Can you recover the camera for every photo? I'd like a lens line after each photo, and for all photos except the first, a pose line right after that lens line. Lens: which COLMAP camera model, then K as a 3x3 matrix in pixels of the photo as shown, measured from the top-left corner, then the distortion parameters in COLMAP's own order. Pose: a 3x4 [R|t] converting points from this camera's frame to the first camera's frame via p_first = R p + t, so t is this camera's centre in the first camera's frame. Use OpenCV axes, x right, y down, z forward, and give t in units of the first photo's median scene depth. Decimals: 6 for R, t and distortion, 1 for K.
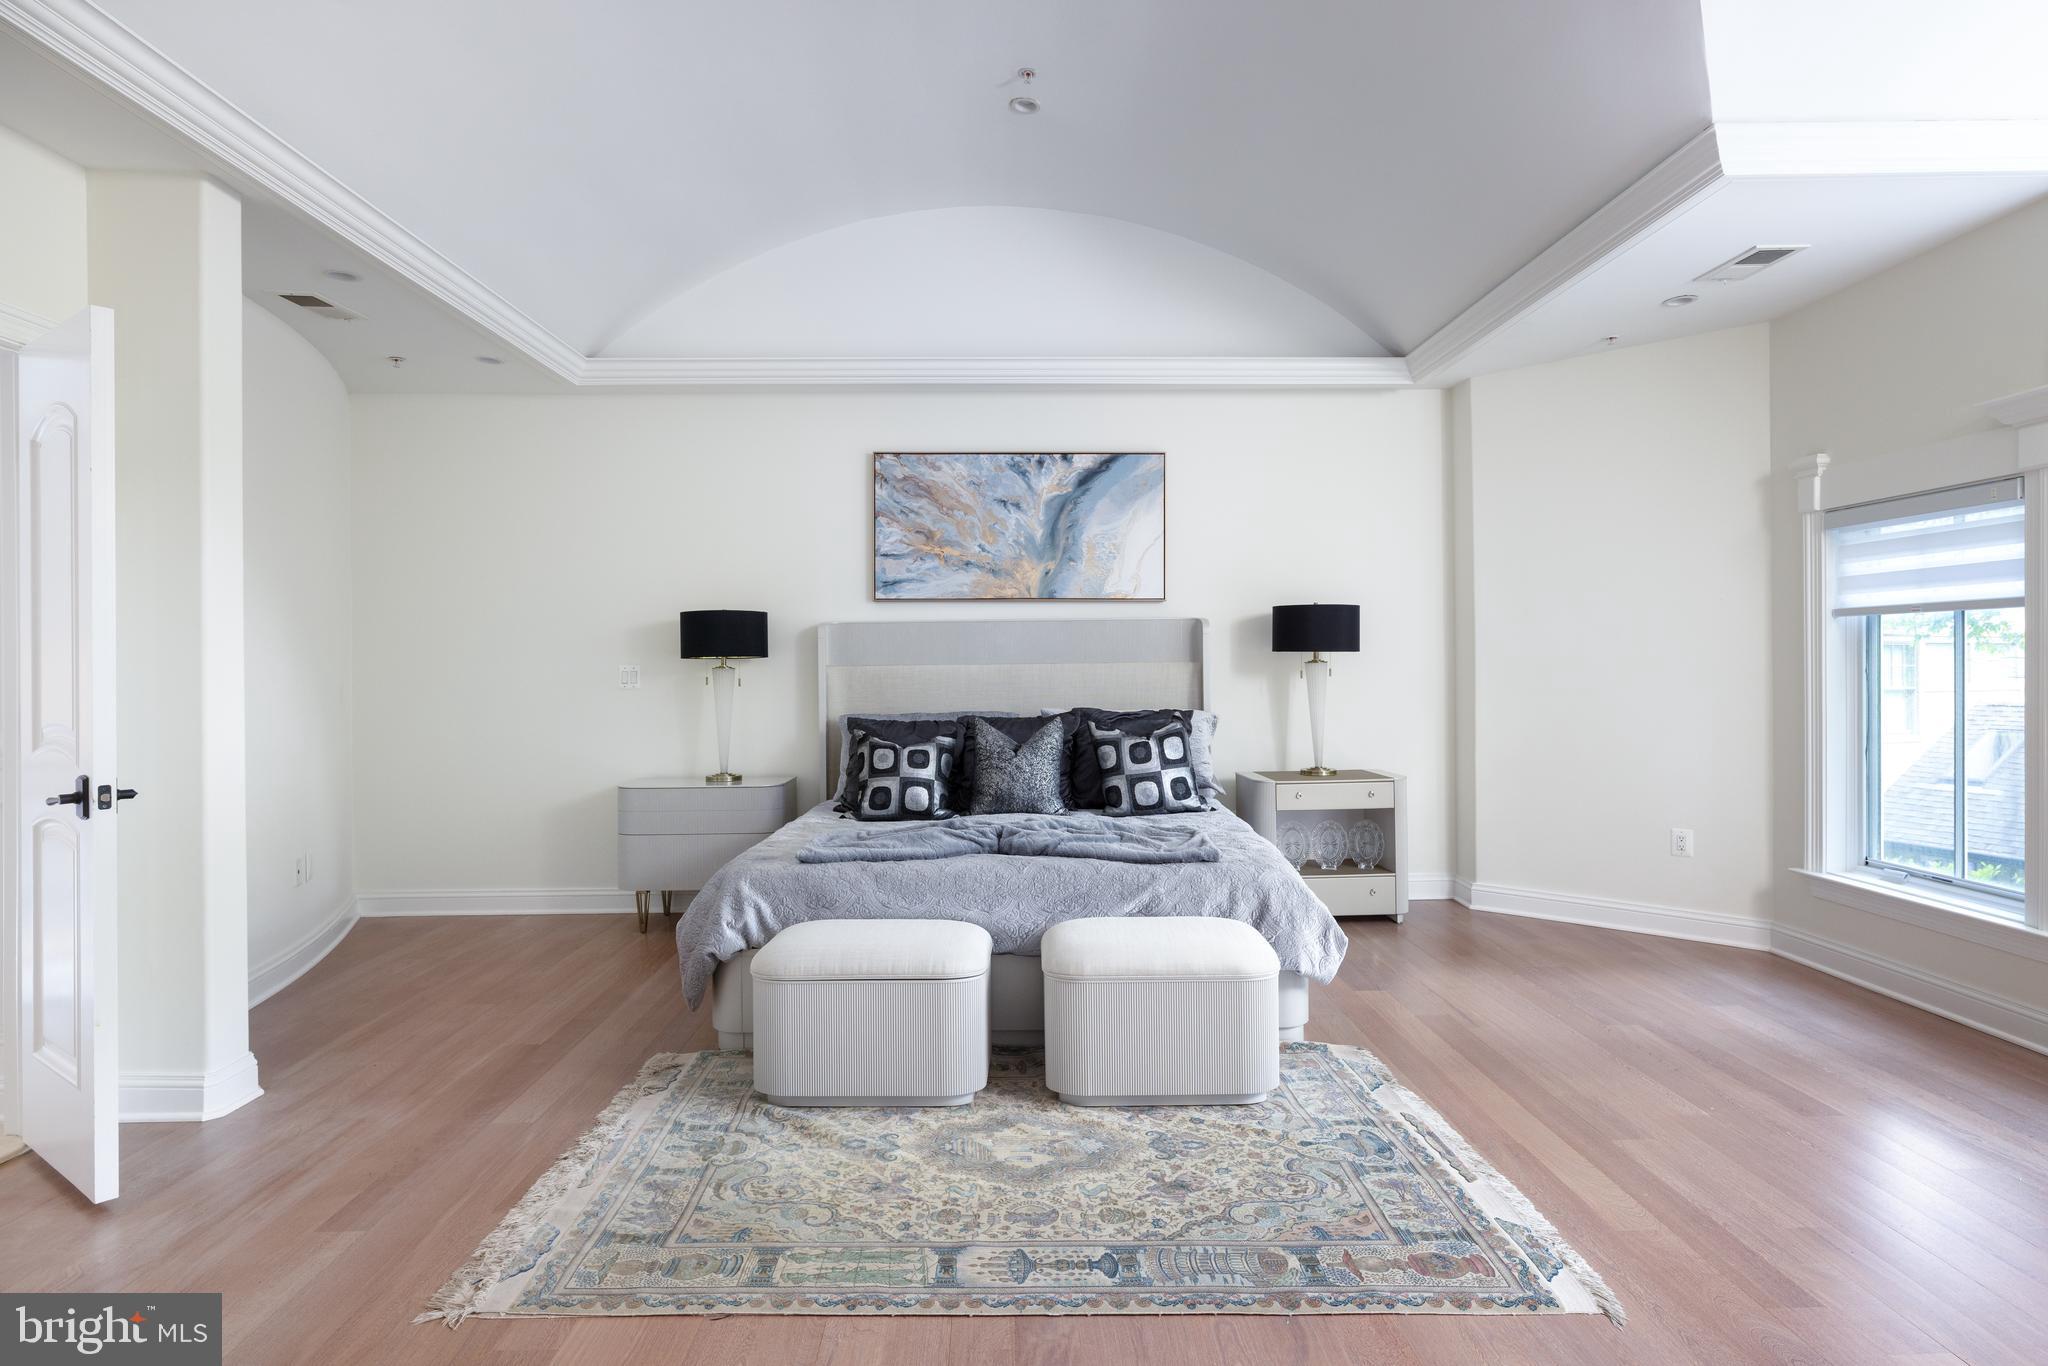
lens RADIAL K [[1071.3, 0, 997.4], [0, 1071.3, 662.7], [0, 0, 1]] dist [0.000584, 0.000038]
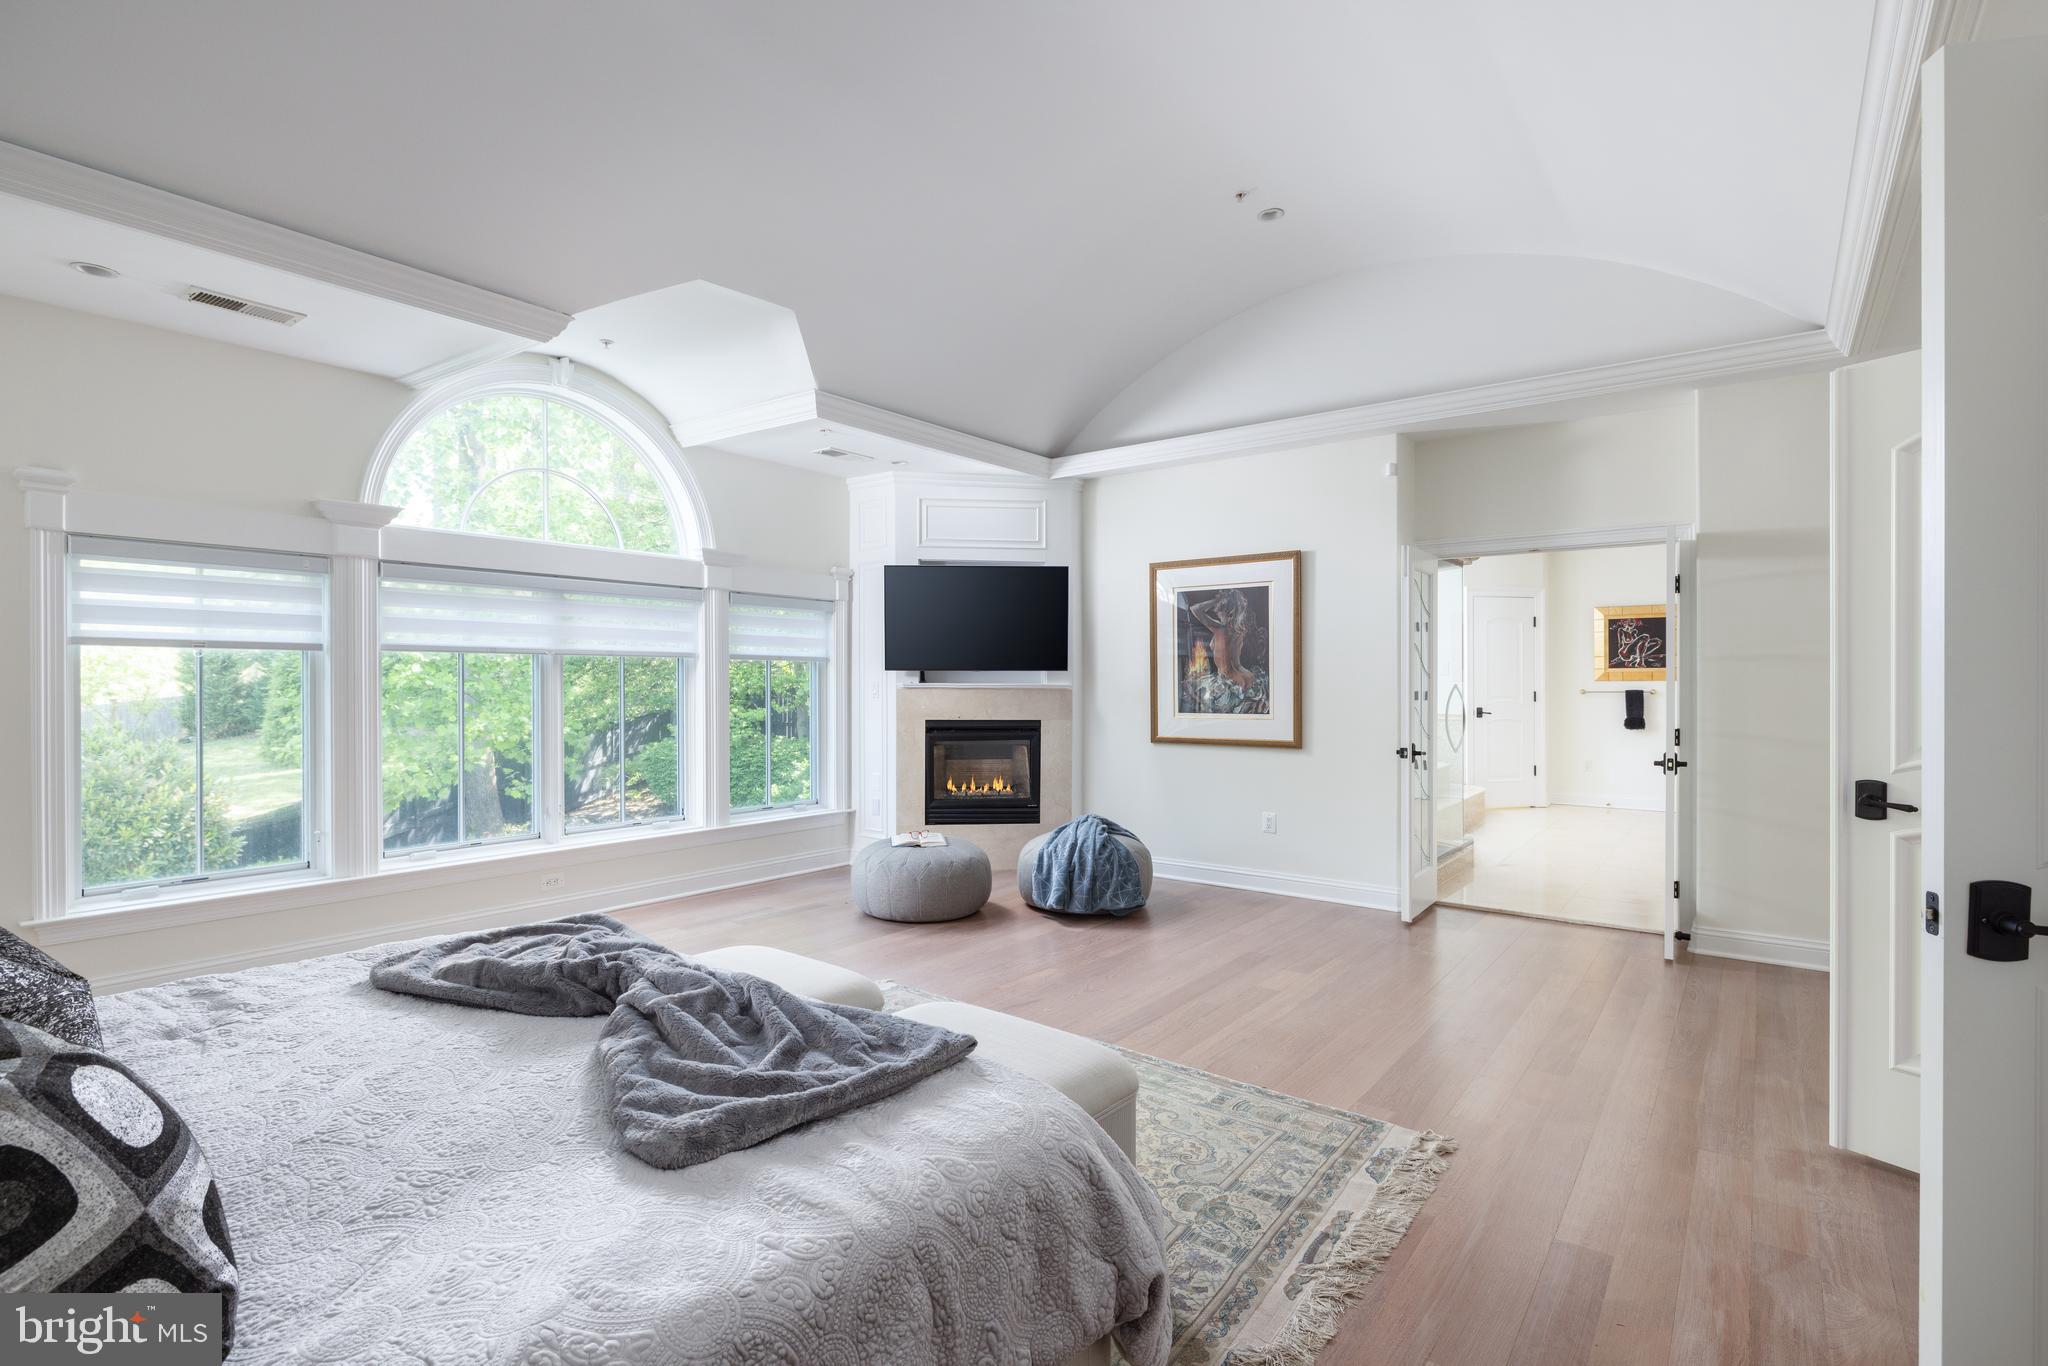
lens RADIAL K [[990.9, 0, 1024.0], [0, 990.9, 683.0], [0, 0, 1]] dist [-0.000436, 0.000166]
pose [[-0.790971, 0.008129, 0.611799, -0.397945], [0.005029, 0.999964, -0.006785, 0.001277], [-0.611833, -0.002290, -0.790984, 1.064557]]
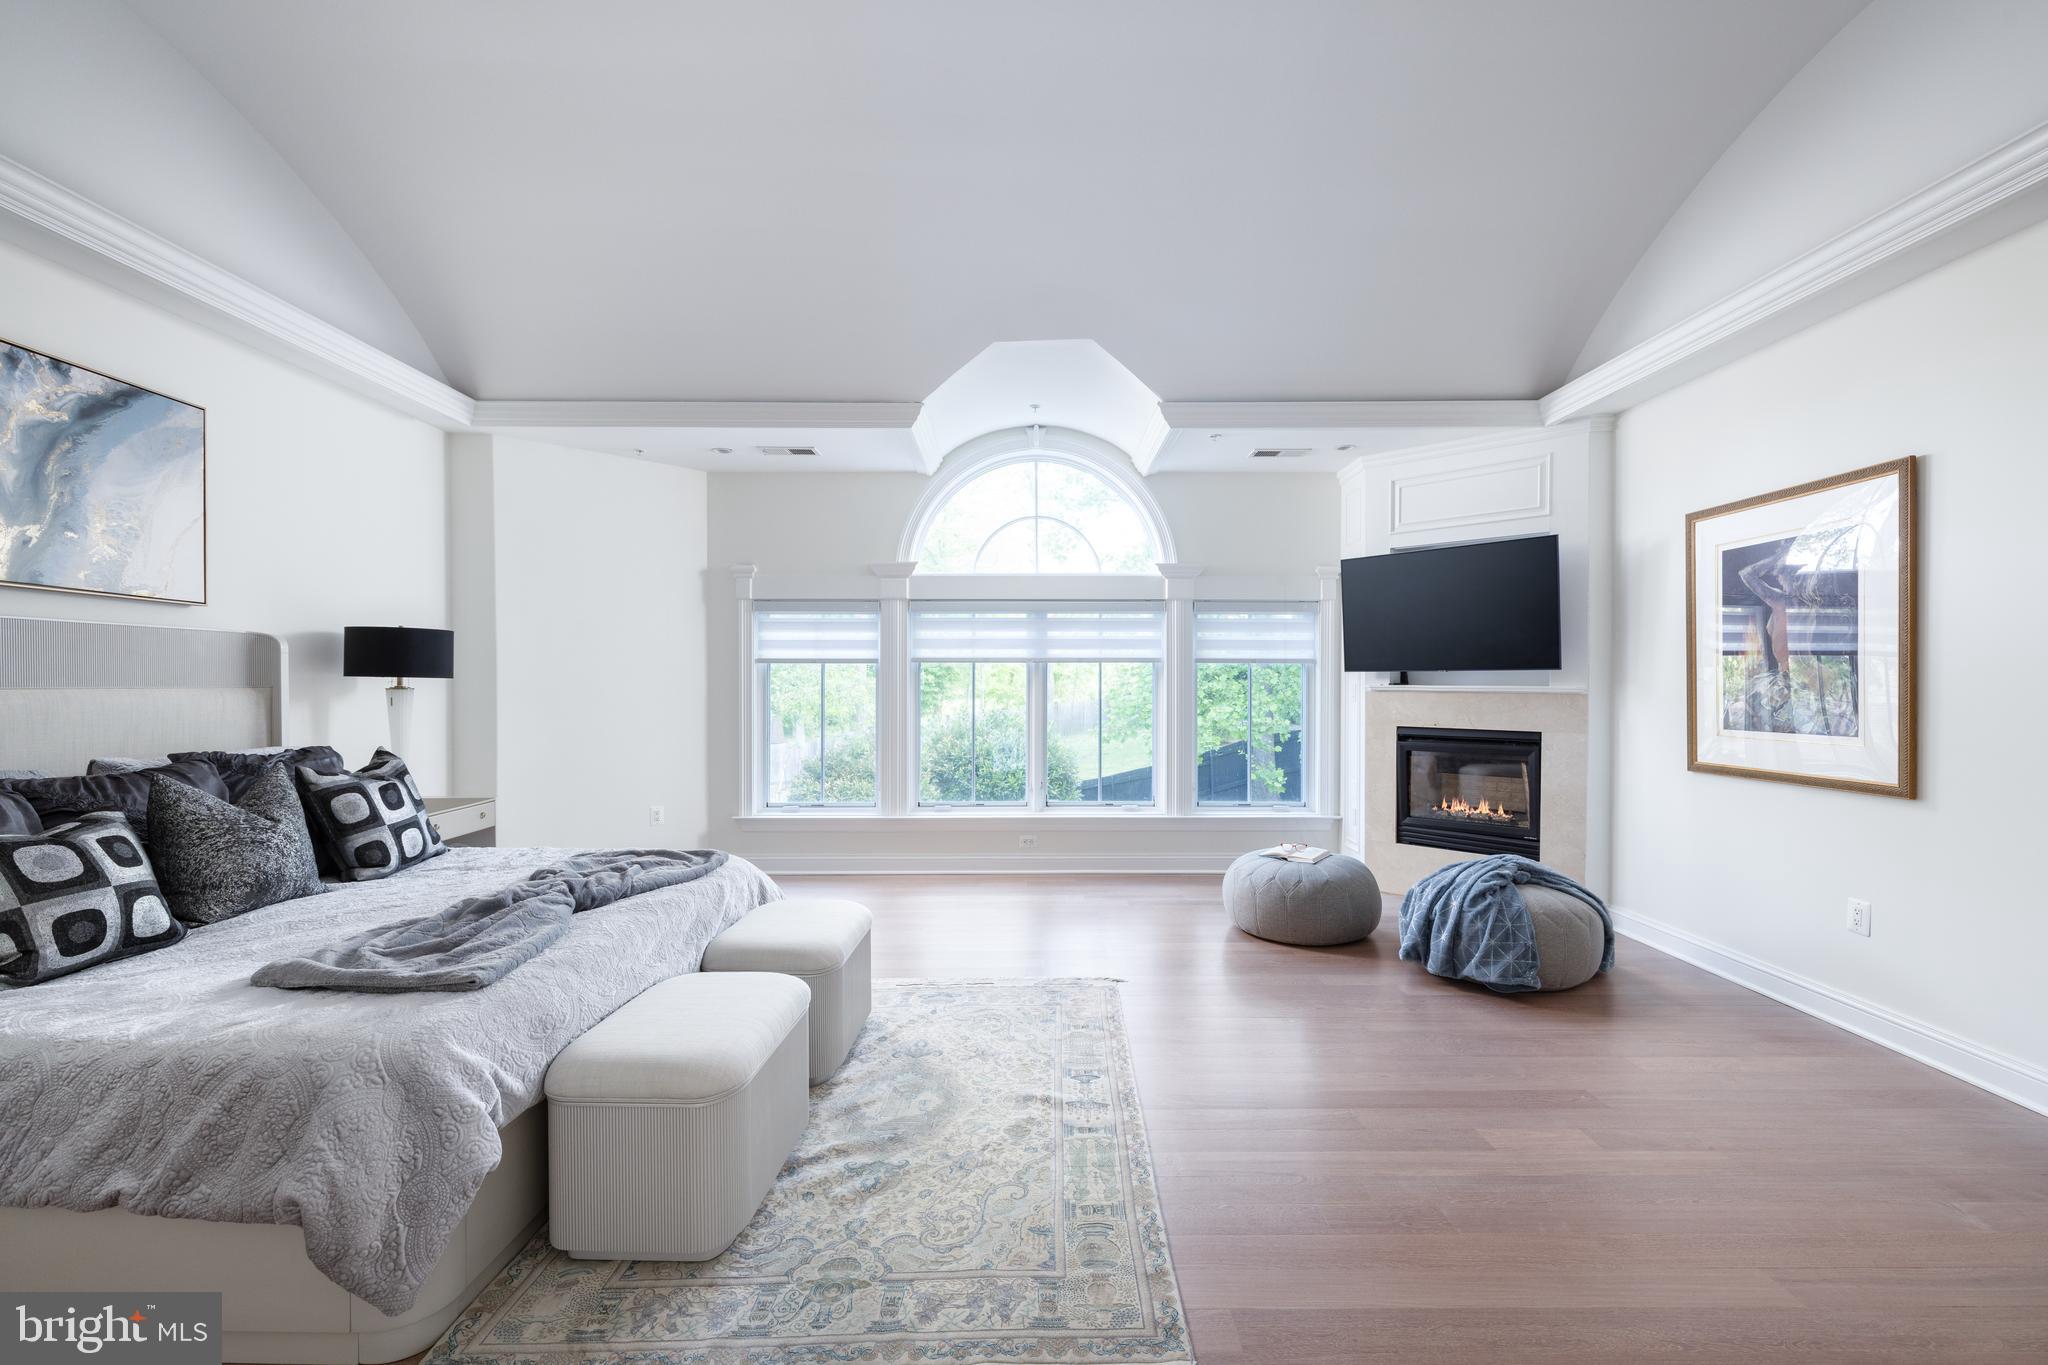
lens RADIAL K [[889.5, 0, 1025.6], [0, 889.5, 690.8], [0, 0, 1]] dist [-0.000206, -0.000147]
pose [[0.009266, 0.001552, 0.999956, -0.562430], [-0.002753, 0.999995, -0.001527, 0.001390], [-0.999953, -0.002739, 0.009271, 0.508840]]
